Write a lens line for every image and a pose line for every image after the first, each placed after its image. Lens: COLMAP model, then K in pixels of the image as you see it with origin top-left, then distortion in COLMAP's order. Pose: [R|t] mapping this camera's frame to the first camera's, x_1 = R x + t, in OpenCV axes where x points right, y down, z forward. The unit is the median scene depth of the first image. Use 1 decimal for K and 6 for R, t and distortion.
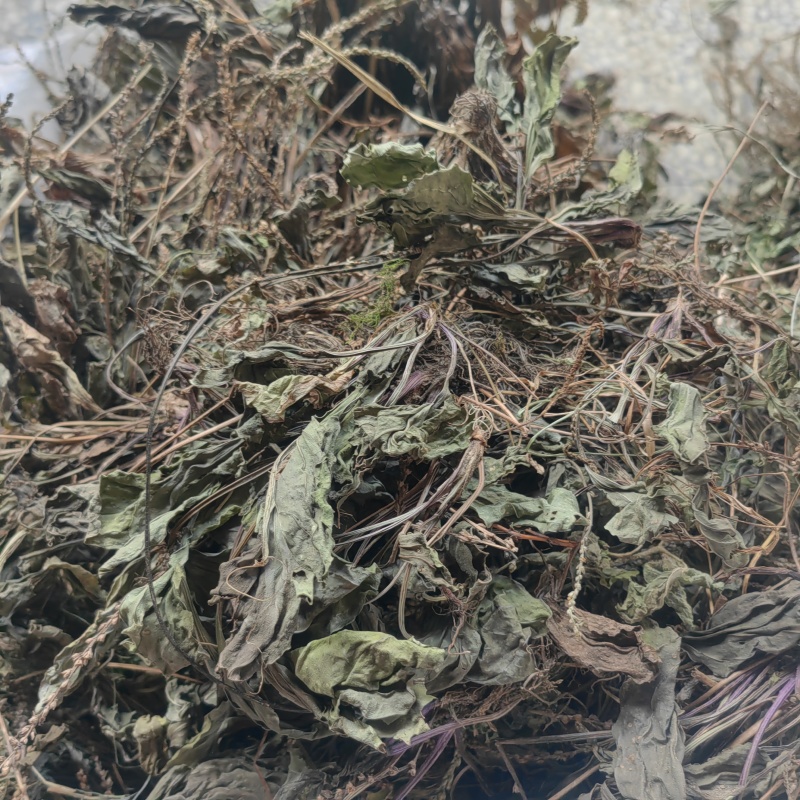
lens RADIAL K [[881.1, 0, 403.2], [0, 881.1, 424.7], [0, 0, 1]] dist [0.072984, -0.174523]
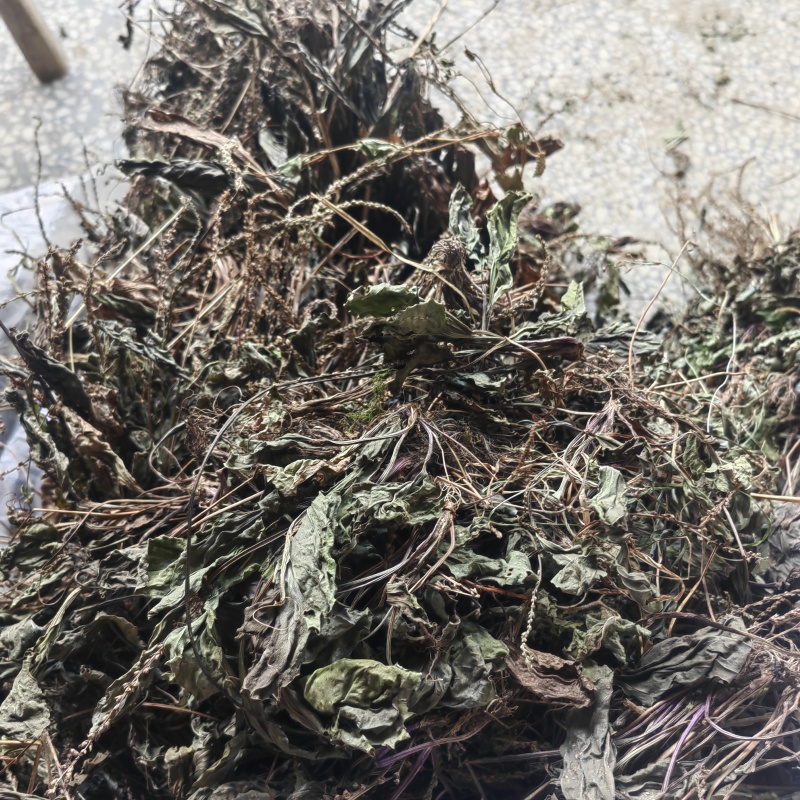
lens RADIAL K [[881.1, 0, 403.2], [0, 881.1, 424.7], [0, 0, 1]] dist [0.072984, -0.174523]
pose [[0.999920, 0.003107, 0.012264, 0.002367], [-0.001727, 0.993825, -0.110947, 0.032549], [-0.012533, 0.110917, 0.993751, -0.254333]]
